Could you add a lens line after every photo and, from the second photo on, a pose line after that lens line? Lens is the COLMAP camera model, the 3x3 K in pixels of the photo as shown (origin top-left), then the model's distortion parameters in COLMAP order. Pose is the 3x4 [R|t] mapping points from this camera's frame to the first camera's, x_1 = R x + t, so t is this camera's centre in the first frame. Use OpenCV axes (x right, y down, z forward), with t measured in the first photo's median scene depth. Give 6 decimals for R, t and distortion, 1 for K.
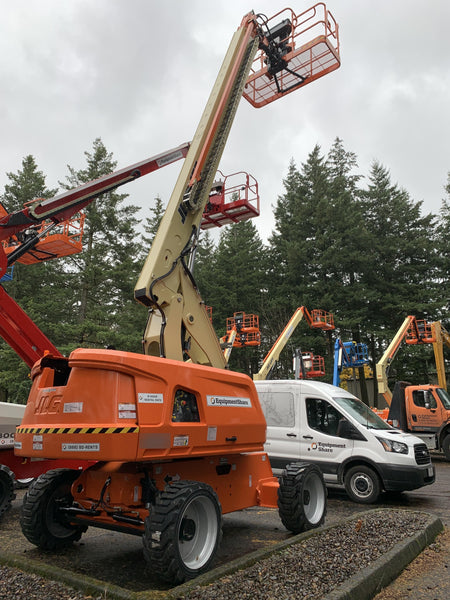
lens RADIAL K [[456.9, 0, 227.7], [0, 456.9, 296.5], [0, 0, 1]] dist [0.009772, -0.000039]
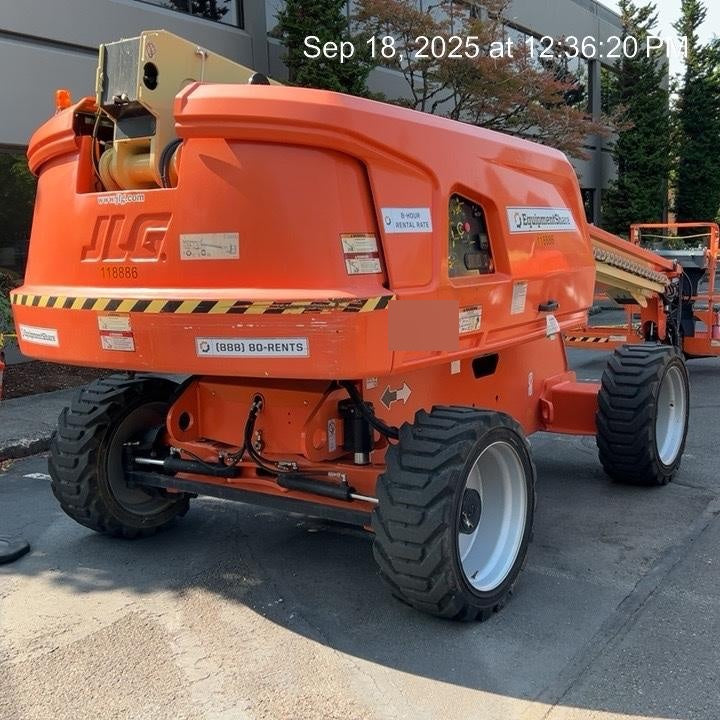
lens RADIAL K [[964.1, 0, 362.6], [0, 964.1, 361.1], [0, 0, 1]] dist [-0.008478, 0.000000]
pose [[0.993762, -0.025121, 0.108659, -0.302017], [-0.019487, 0.920197, 0.390969, 0.017257], [-0.109809, -0.390648, 0.913967, 0.226060]]
